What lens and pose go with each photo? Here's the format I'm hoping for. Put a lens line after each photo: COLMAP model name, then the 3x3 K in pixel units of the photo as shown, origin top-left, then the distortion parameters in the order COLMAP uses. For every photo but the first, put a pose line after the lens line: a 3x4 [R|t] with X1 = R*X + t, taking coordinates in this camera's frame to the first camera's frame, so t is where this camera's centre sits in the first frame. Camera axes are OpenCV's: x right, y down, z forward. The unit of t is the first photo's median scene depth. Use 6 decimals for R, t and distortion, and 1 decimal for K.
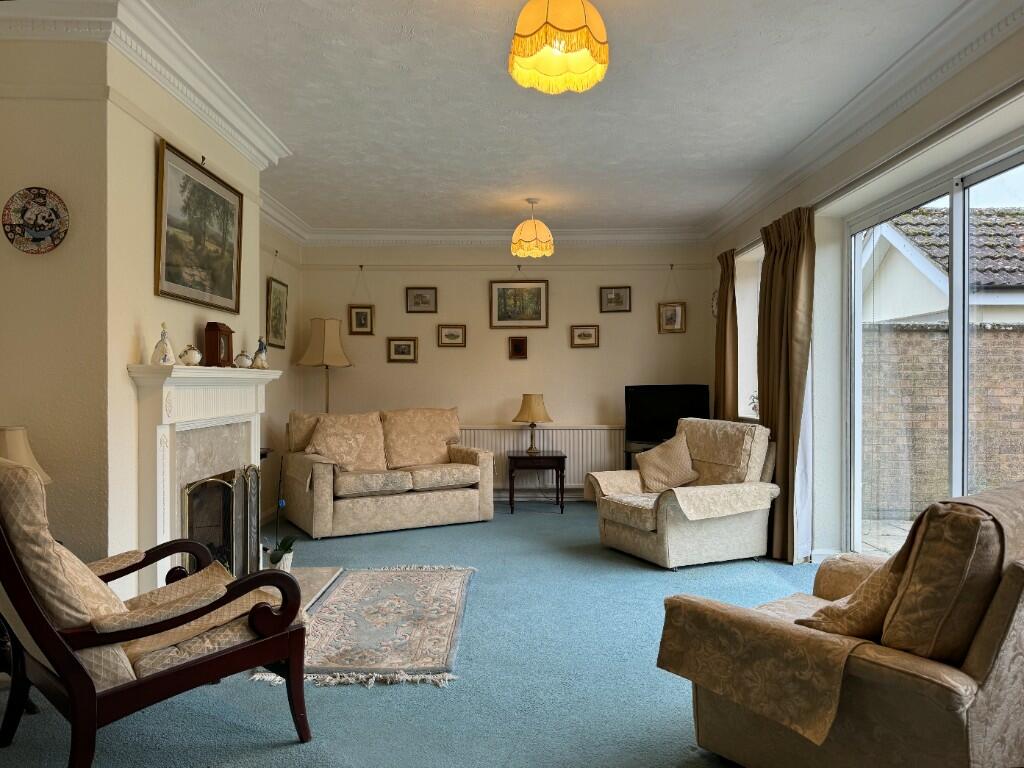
lens RADIAL K [[735.9, 0, 510.2], [0, 735.9, 384.5], [0, 0, 1]] dist [0.132705, -0.186275]
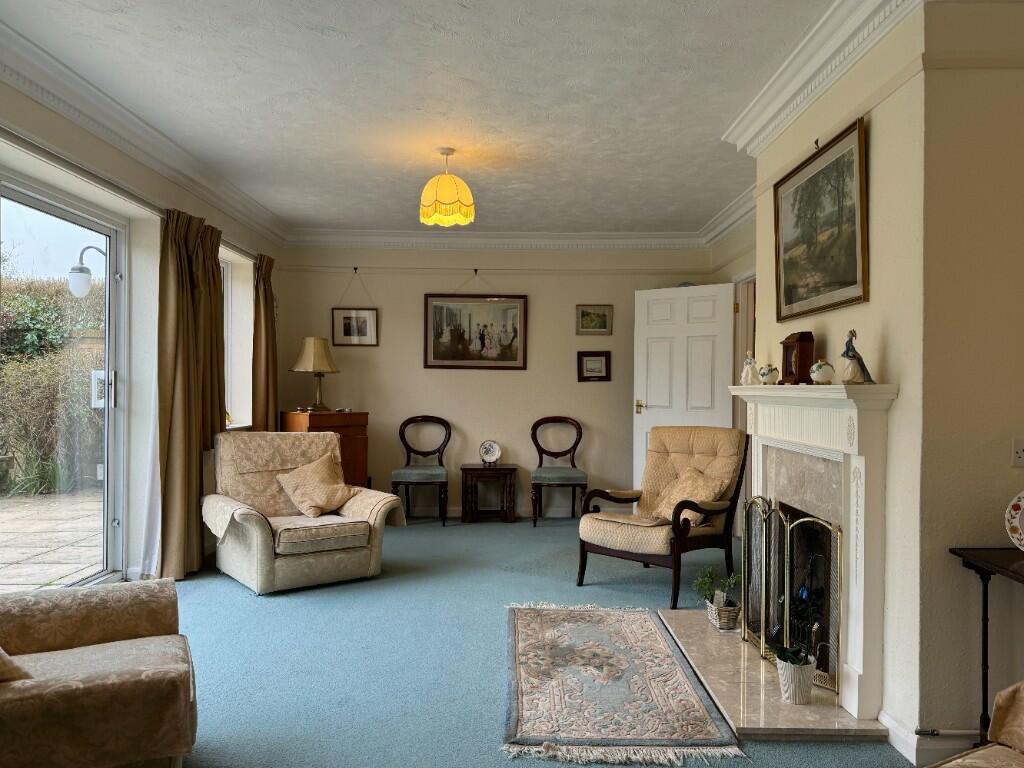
lens RADIAL K [[759.7, 0, 513.3], [0, 759.7, 391.1], [0, 0, 1]] dist [0.102488, -0.143989]
pose [[-0.999936, -0.007342, -0.008665, -0.041252], [-0.007395, 0.999954, 0.006181, -0.013717], [0.008619, 0.006245, -0.999943, 1.398532]]
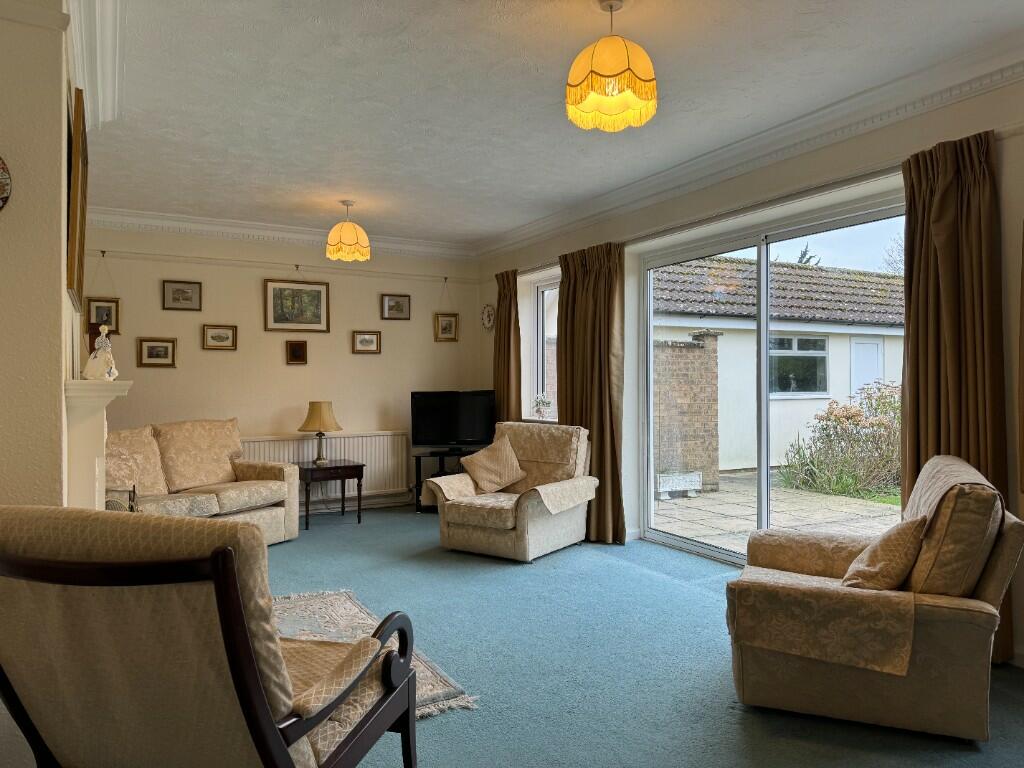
lens RADIAL K [[718.3, 0, 517.0], [0, 718.3, 381.1], [0, 0, 1]] dist [0.107543, -0.125536]
pose [[0.866723, -0.002159, 0.498785, -0.290016], [0.004524, 0.999984, -0.003533, -0.012190], [-0.498770, 0.005319, 0.866718, 0.078709]]
